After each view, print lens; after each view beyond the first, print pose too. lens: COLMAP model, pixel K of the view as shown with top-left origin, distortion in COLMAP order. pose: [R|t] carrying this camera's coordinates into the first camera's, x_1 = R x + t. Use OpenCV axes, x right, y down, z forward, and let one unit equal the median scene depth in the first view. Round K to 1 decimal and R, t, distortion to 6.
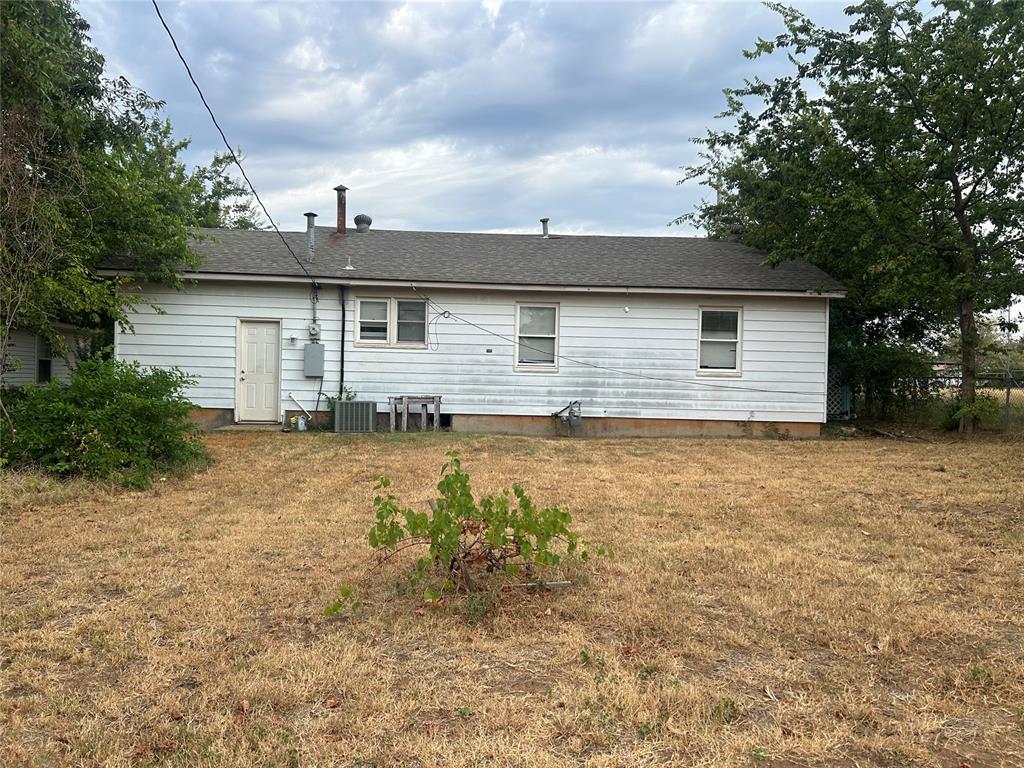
lens RADIAL K [[780.5, 0, 514.7], [0, 780.5, 389.4], [0, 0, 1]] dist [0.099238, -0.095697]
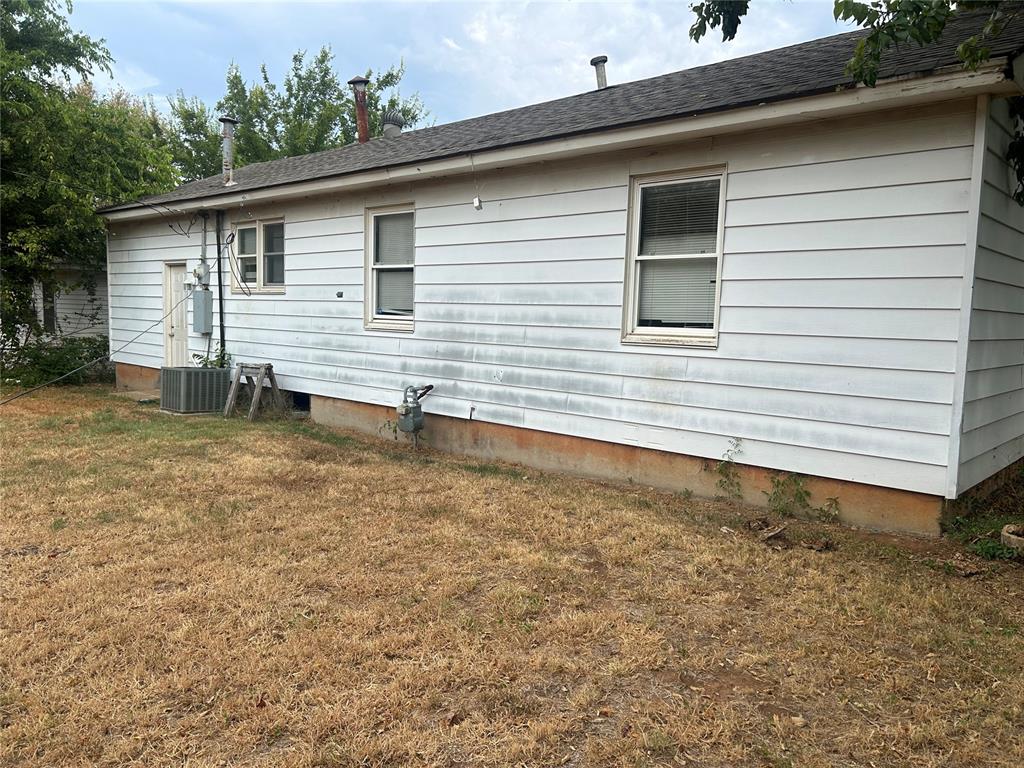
lens RADIAL K [[760.8, 0, 511.6], [0, 760.8, 388.6], [0, 0, 1]] dist [0.072019, -0.085199]
pose [[0.713437, 0.064143, -0.697777, 0.486192], [-0.012645, 0.996818, 0.078703, -0.025018], [0.700605, -0.047326, 0.711978, 0.661586]]
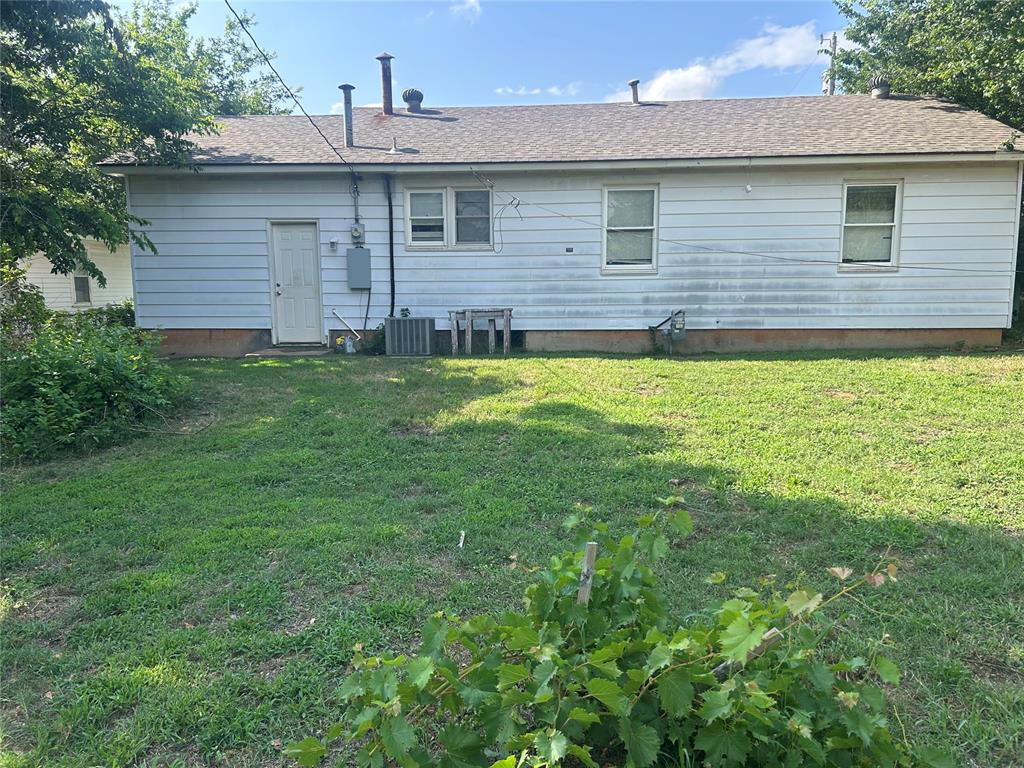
lens RADIAL K [[771.7, 0, 498.3], [0, 771.7, 398.8], [0, 0, 1]] dist [0.102925, -0.203641]
pose [[0.993808, -0.014163, -0.110205, -0.020017], [0.028441, 0.991224, 0.129093, -0.002427], [0.107410, -0.131428, 0.985490, 0.185621]]
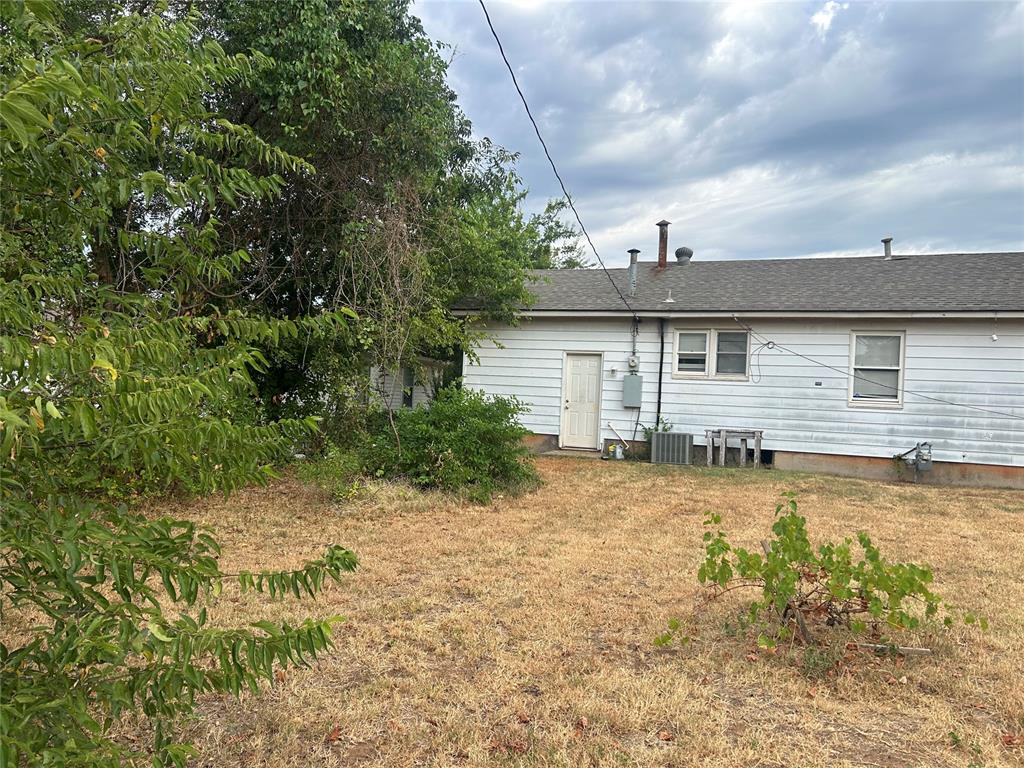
lens RADIAL K [[780.5, 0, 514.7], [0, 780.5, 389.4], [0, 0, 1]] dist [0.099238, -0.095697]
pose [[0.924753, 0.015178, -0.380264, -0.008884], [-0.030257, 0.998974, -0.033707, -0.000376], [0.379362, 0.042676, 0.924264, -0.004427]]
